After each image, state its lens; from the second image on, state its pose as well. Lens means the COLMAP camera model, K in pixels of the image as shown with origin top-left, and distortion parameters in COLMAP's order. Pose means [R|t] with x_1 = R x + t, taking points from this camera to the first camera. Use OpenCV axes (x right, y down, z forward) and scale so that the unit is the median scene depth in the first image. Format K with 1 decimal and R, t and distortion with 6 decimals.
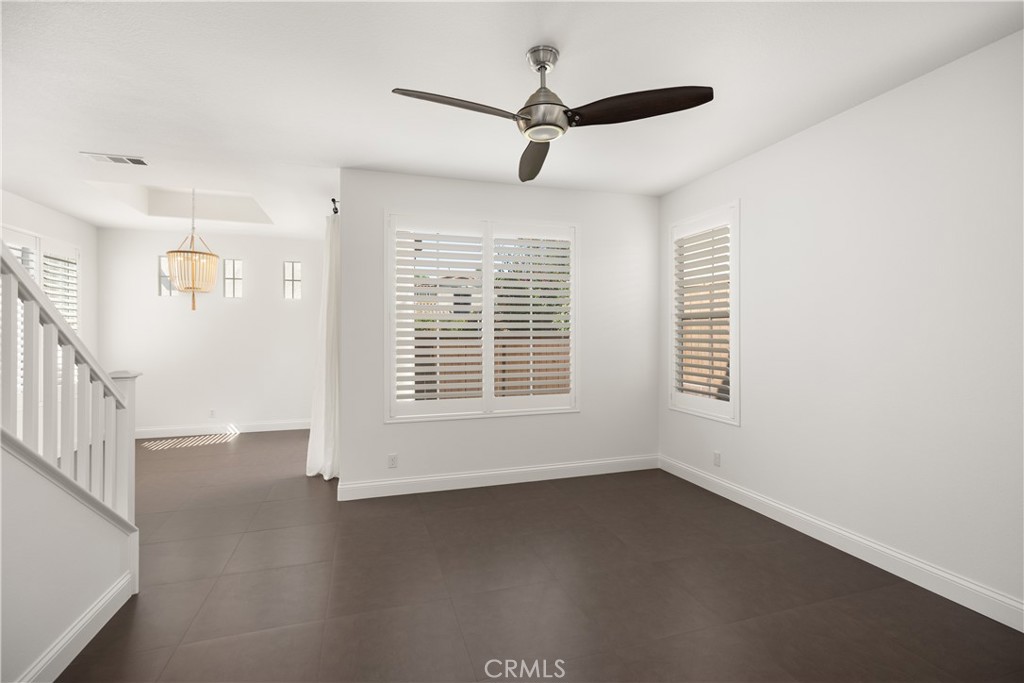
lens RADIAL K [[469.3, 0, 511.4], [0, 469.3, 338.7], [0, 0, 1]] dist [0.000274, -0.000106]
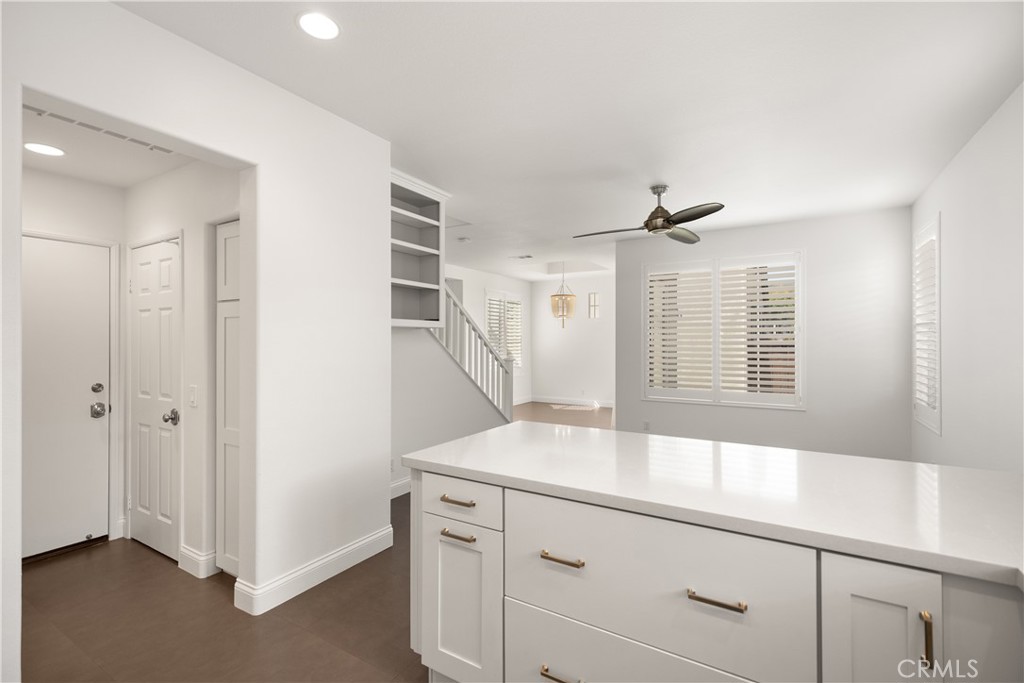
lens RADIAL K [[469.3, 0, 511.4], [0, 469.3, 338.7], [0, 0, 1]] dist [0.000274, -0.000106]
pose [[0.659947, -0.001612, -0.751310, 0.528321], [-0.007621, 0.999932, -0.008840, -0.005481], [0.751273, 0.011560, 0.659890, -0.303616]]
